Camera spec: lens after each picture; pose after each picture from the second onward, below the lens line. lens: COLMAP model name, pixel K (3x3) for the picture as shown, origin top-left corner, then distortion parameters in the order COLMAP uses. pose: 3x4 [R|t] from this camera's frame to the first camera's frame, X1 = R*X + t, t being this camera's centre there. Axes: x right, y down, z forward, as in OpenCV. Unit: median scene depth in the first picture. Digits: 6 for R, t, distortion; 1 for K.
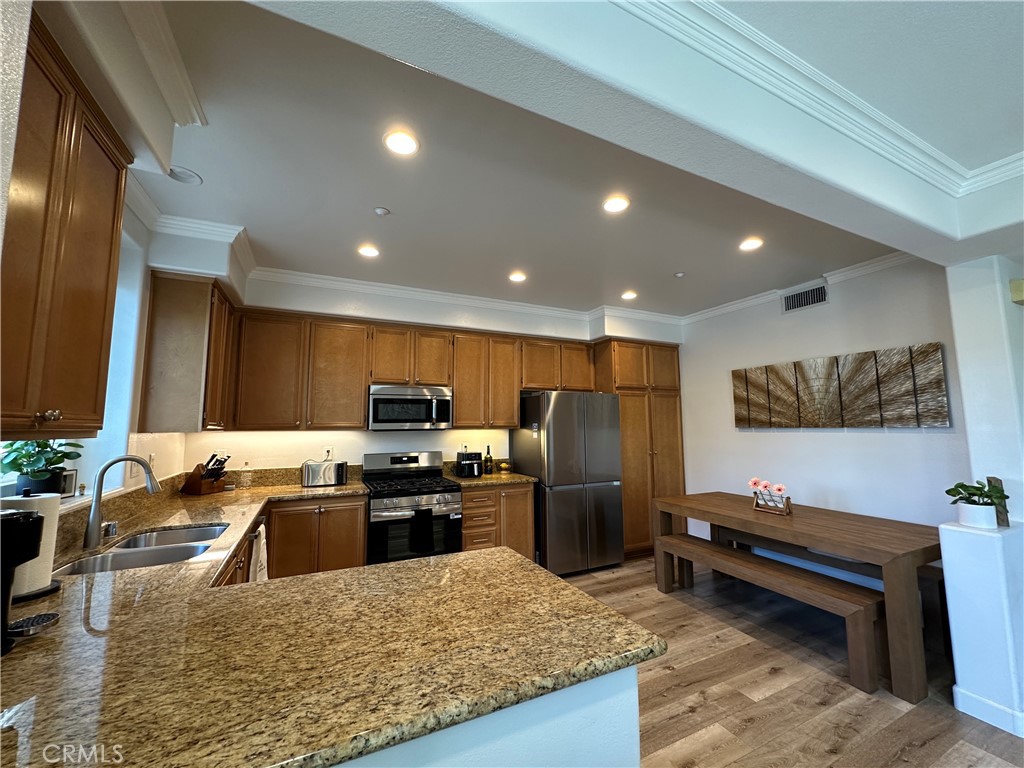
lens RADIAL K [[409.0, 0, 513.3], [0, 409.0, 383.3], [0, 0, 1]] dist [-0.003347, 0.000473]
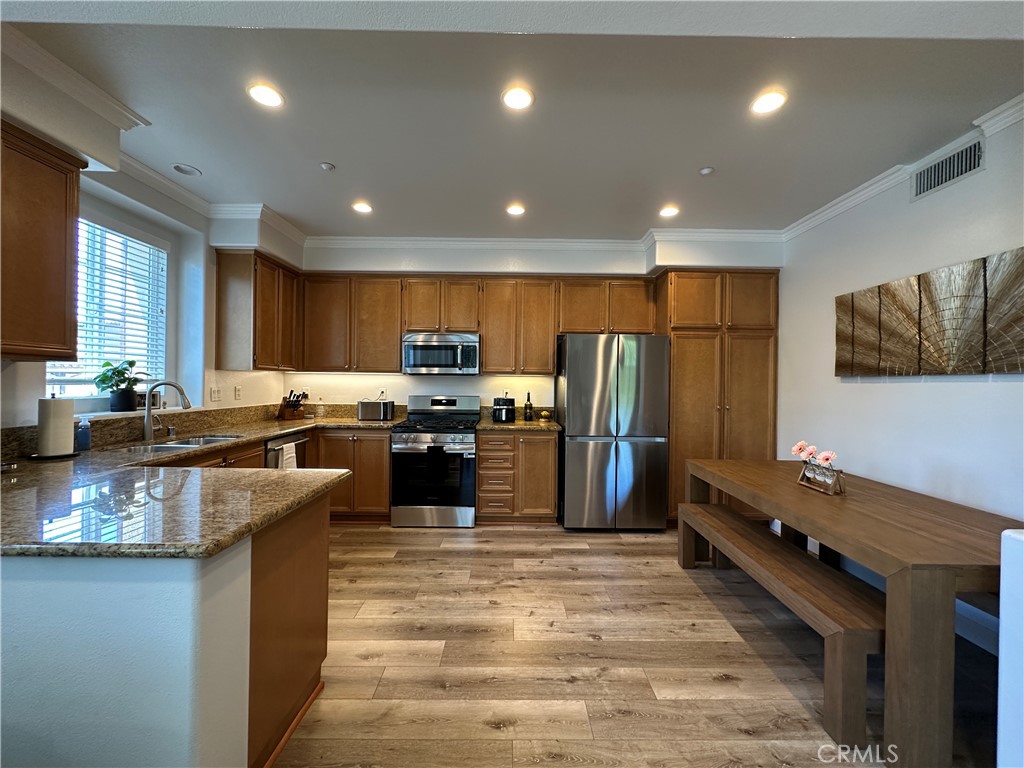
lens RADIAL K [[409.0, 0, 511.7], [0, 409.0, 383.3], [0, 0, 1]] dist [-0.003347, 0.000473]
pose [[0.901003, 0.017493, -0.433460, 0.399812], [0.027484, 0.994878, 0.097279, 0.039766], [0.432941, -0.099562, 0.895907, 0.122912]]
